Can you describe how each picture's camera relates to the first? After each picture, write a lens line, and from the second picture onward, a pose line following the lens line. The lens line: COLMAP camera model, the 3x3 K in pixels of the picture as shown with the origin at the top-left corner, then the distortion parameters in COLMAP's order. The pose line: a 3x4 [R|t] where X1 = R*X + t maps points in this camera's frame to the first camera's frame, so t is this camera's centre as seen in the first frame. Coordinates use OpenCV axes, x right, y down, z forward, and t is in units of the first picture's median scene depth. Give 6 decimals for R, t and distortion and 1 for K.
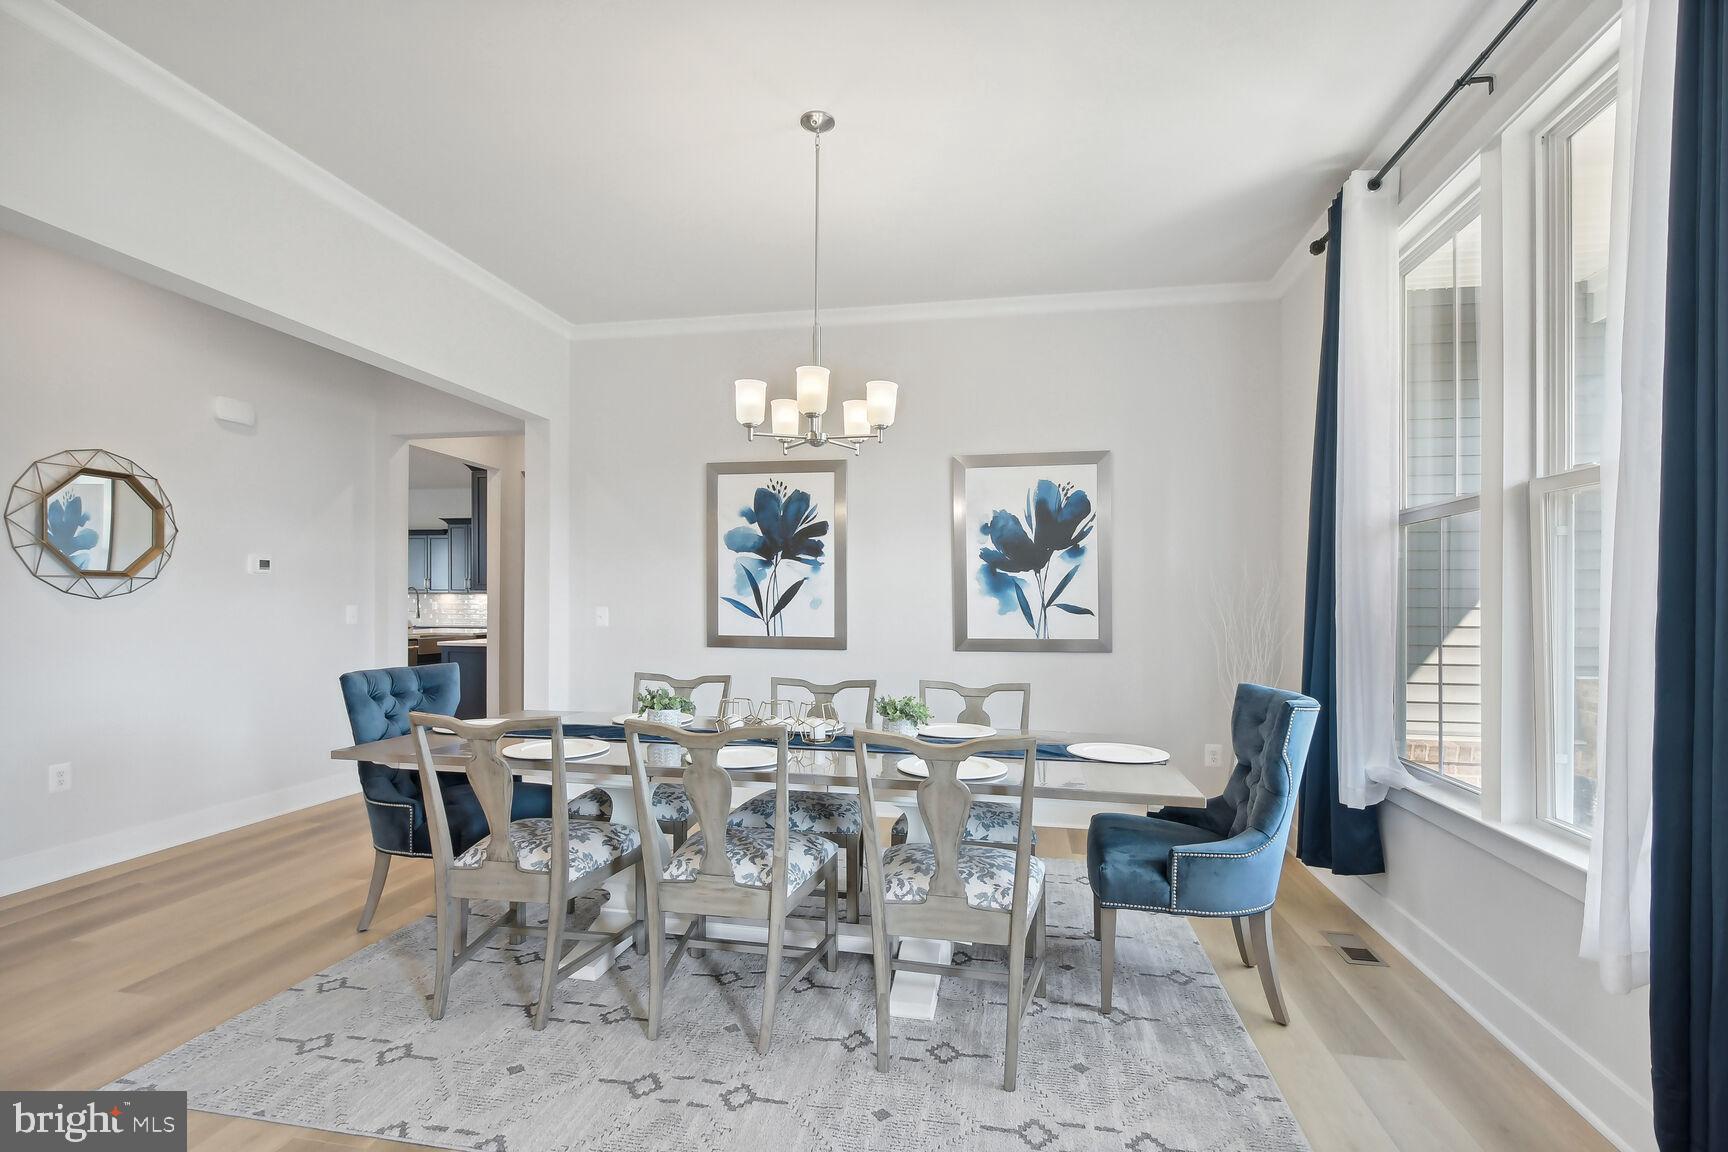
lens RADIAL K [[794.8, 0, 856.3], [0, 794.8, 621.3], [0, 0, 1]] dist [0.007629, -0.000040]
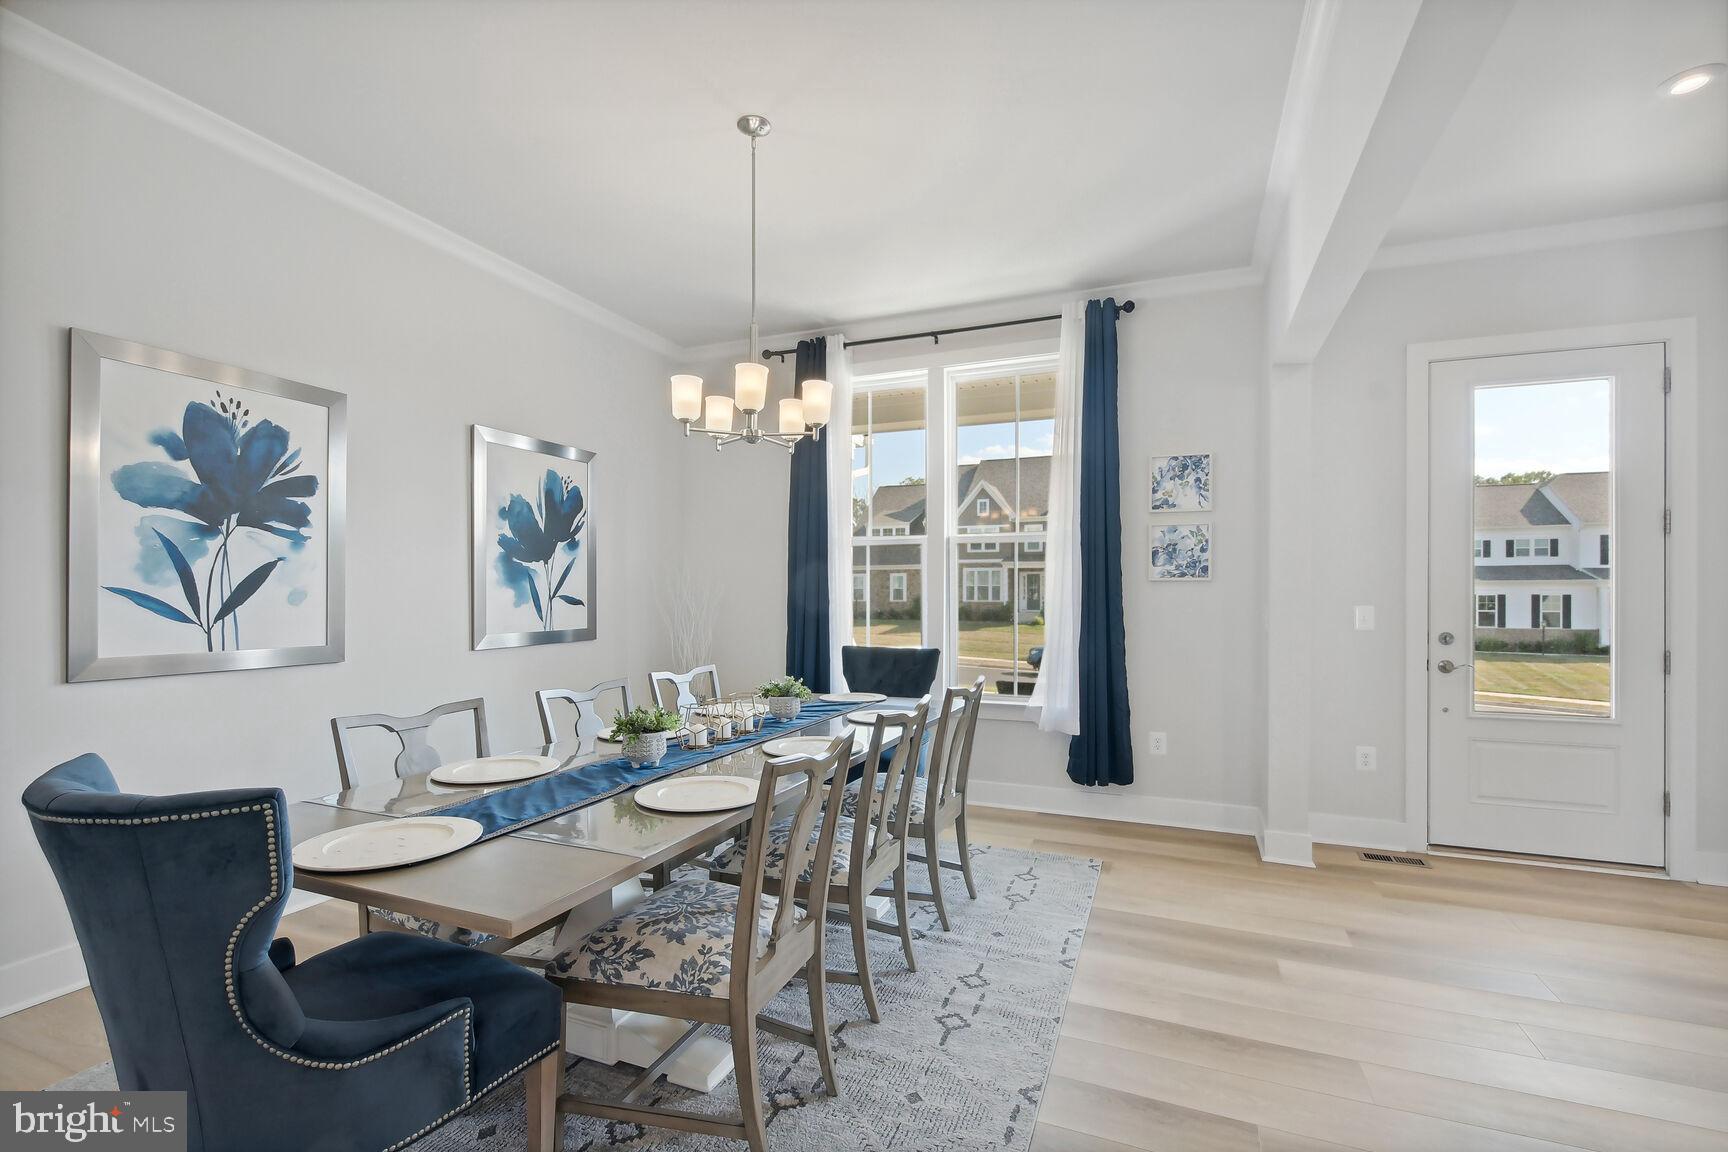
lens RADIAL K [[770.7, 0, 896.4], [0, 770.7, 604.1], [0, 0, 1]] dist [0.001297, 0.000088]
pose [[0.160595, -0.018252, 0.986852, -0.611422], [0.023935, 0.999607, 0.014593, -0.013955], [-0.986730, 0.021277, 0.160968, 0.402141]]
